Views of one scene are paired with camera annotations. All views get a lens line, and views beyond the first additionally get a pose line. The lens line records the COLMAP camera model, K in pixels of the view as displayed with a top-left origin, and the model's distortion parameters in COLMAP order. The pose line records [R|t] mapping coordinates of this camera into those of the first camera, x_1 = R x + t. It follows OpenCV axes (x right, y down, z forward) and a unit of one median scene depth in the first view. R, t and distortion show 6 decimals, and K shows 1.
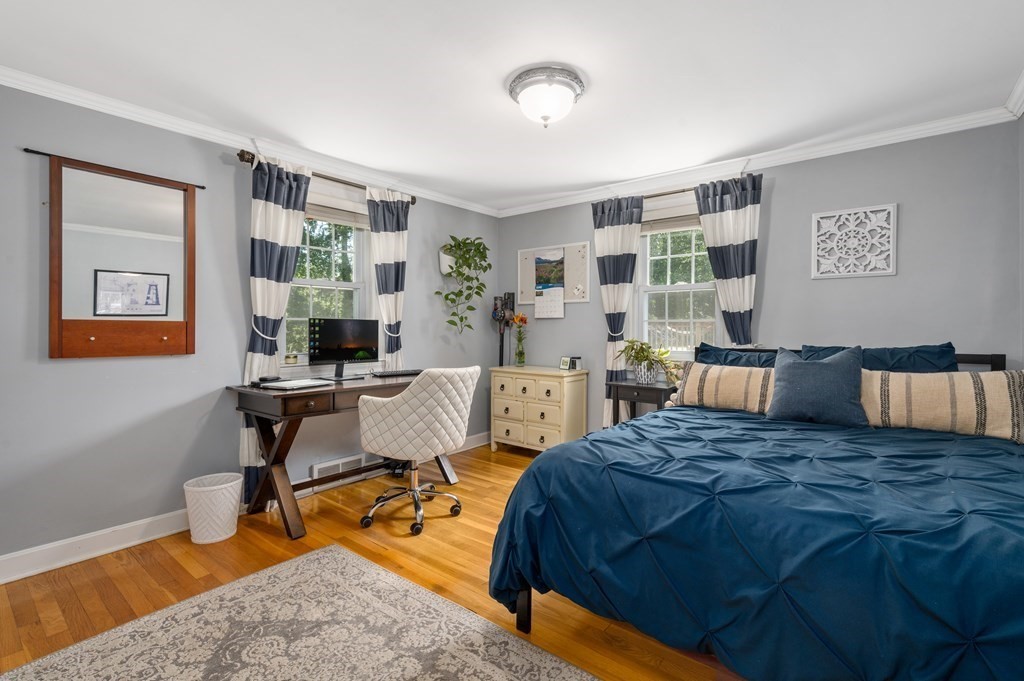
lens RADIAL K [[479.1, 0, 506.2], [0, 479.1, 329.7], [0, 0, 1]] dist [0.003190, -0.000152]
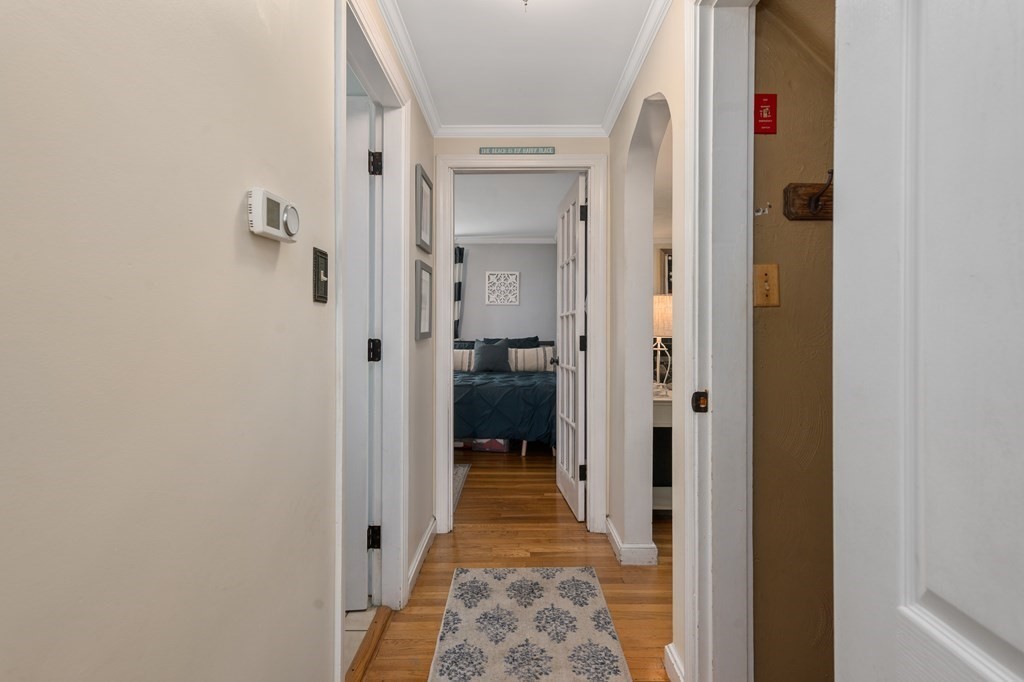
lens RADIAL K [[531.6, 0, 512.9], [0, 531.6, 337.5], [0, 0, 1]] dist [0.000080, 0.000000]
pose [[0.775961, -0.004440, 0.630765, -0.788893], [-0.001285, 0.999962, 0.008620, 0.010488], [-0.630779, -0.007500, 0.775926, -0.919513]]
